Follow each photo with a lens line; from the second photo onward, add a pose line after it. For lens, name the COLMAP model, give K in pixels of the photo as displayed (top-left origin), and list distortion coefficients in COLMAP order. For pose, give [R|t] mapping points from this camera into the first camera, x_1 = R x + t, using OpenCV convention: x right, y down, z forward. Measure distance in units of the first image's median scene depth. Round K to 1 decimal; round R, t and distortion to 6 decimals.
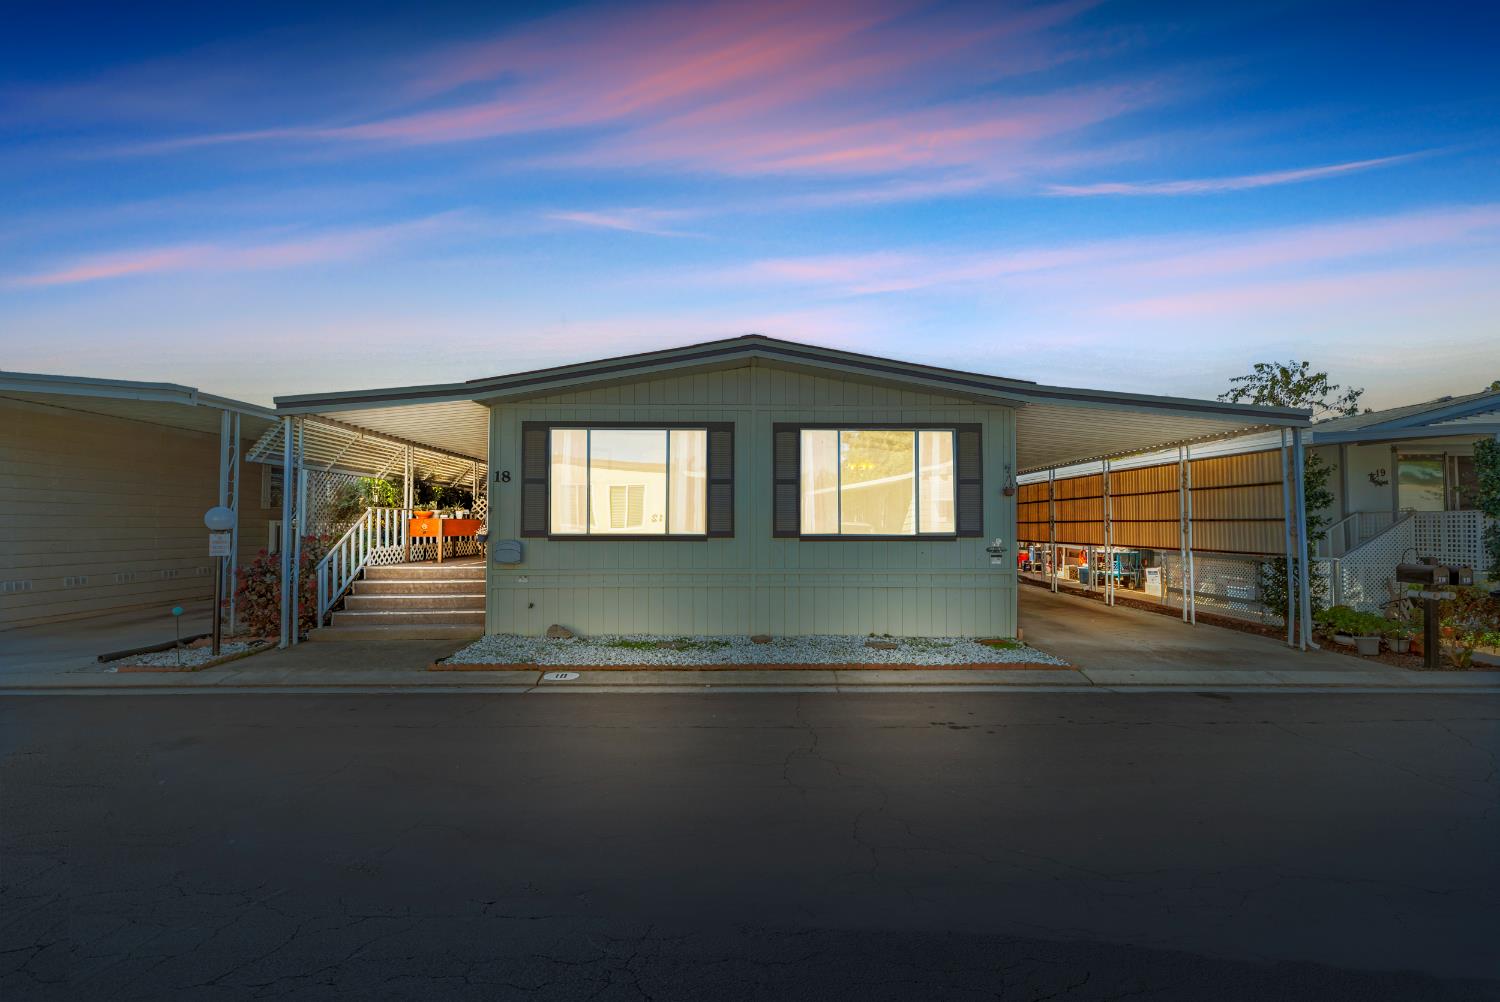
lens RADIAL K [[681.9, 0, 752.4], [0, 681.9, 506.0], [0, 0, 1]] dist [0.011291, 0.000327]
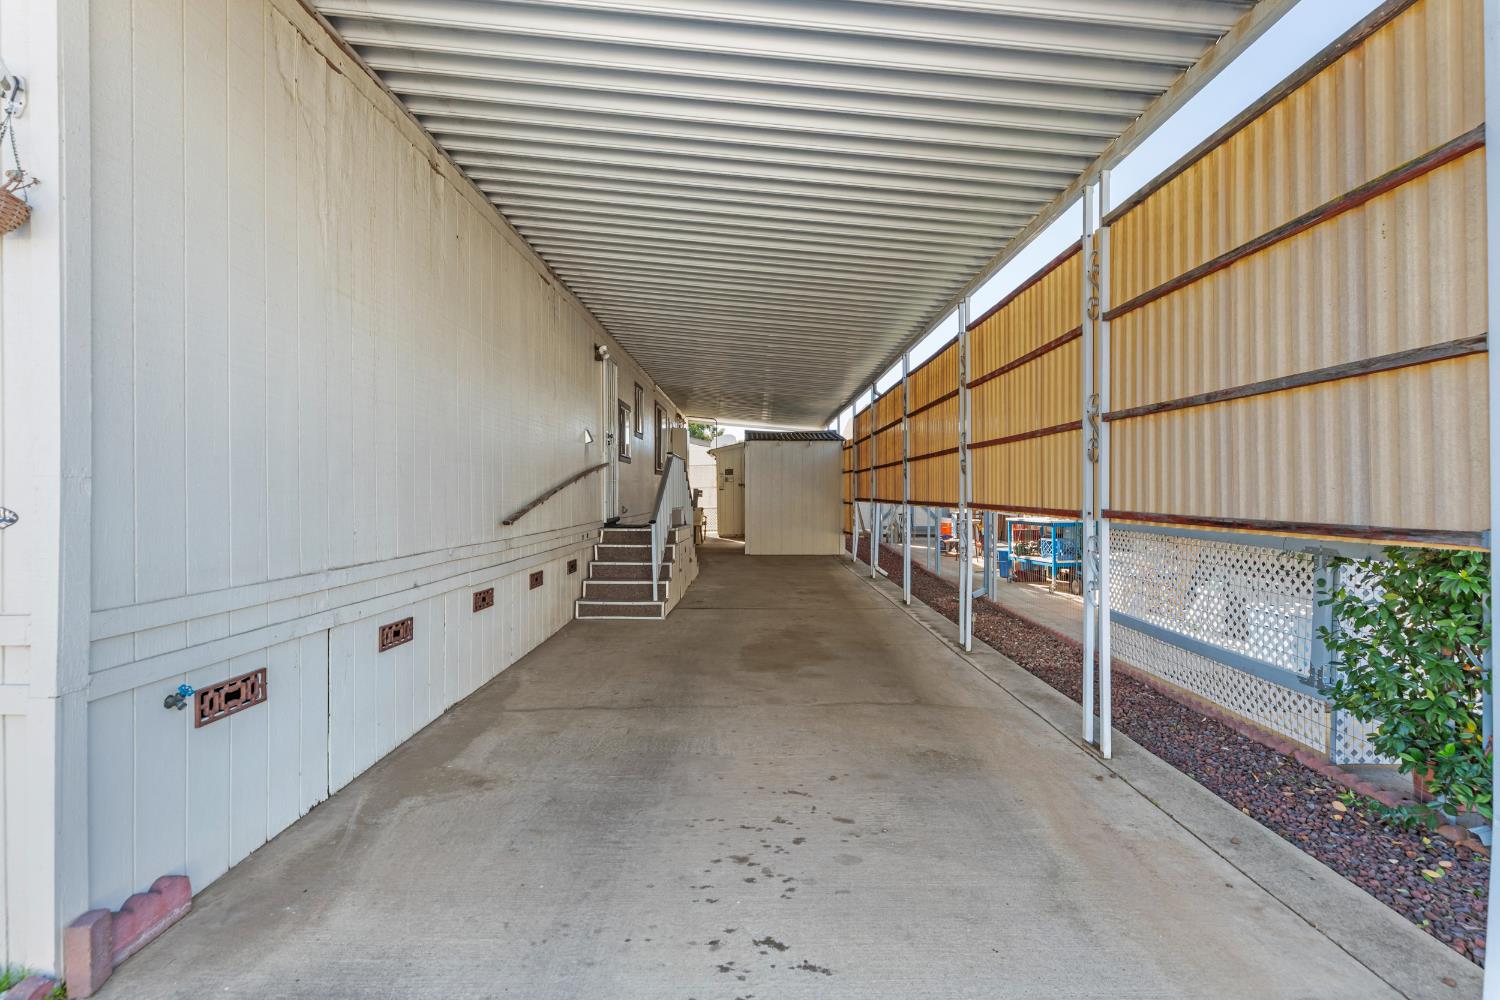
lens RADIAL K [[728.5, 0, 759.2], [0, 728.5, 501.3], [0, 0, 1]] dist [-0.002233, -0.000059]
pose [[0.999670, -0.002893, -0.025506, 0.589290], [0.003970, 0.999098, 0.042267, 0.051638], [0.025361, -0.042354, 0.998781, 0.801250]]
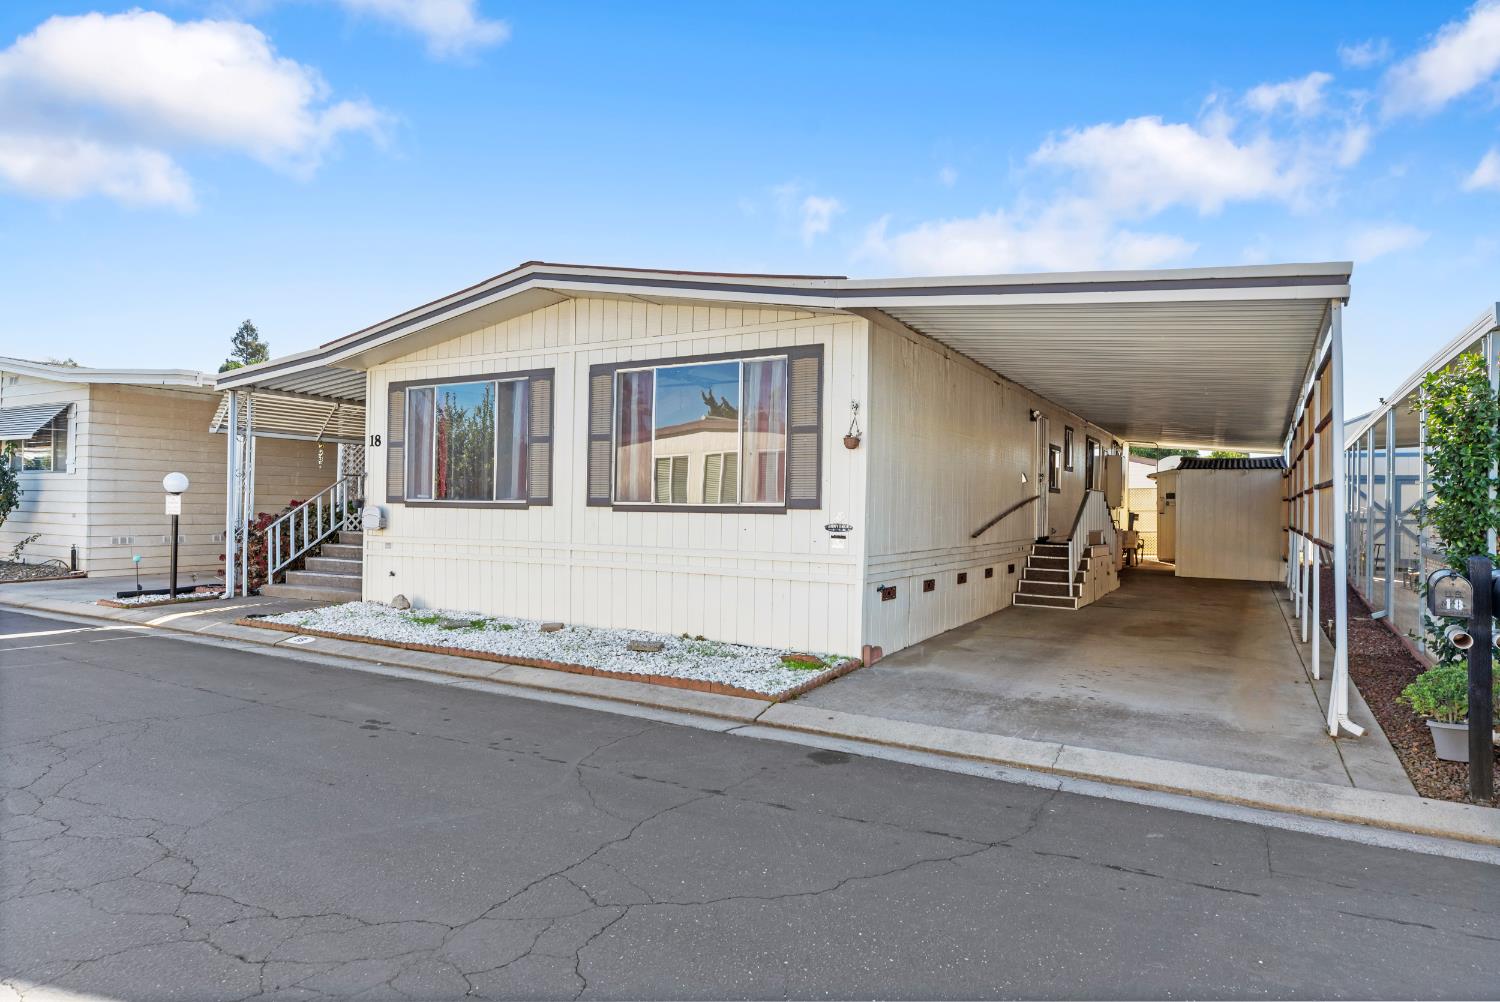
lens RADIAL K [[895.9, 0, 751.4], [0, 895.9, 496.0], [0, 0, 1]] dist [0.009427, 0.001908]
pose [[0.848763, 0.005608, -0.528743, 0.758952], [0.003168, 0.999872, 0.015691, 0.017671], [0.528763, -0.014993, 0.848637, 0.190567]]
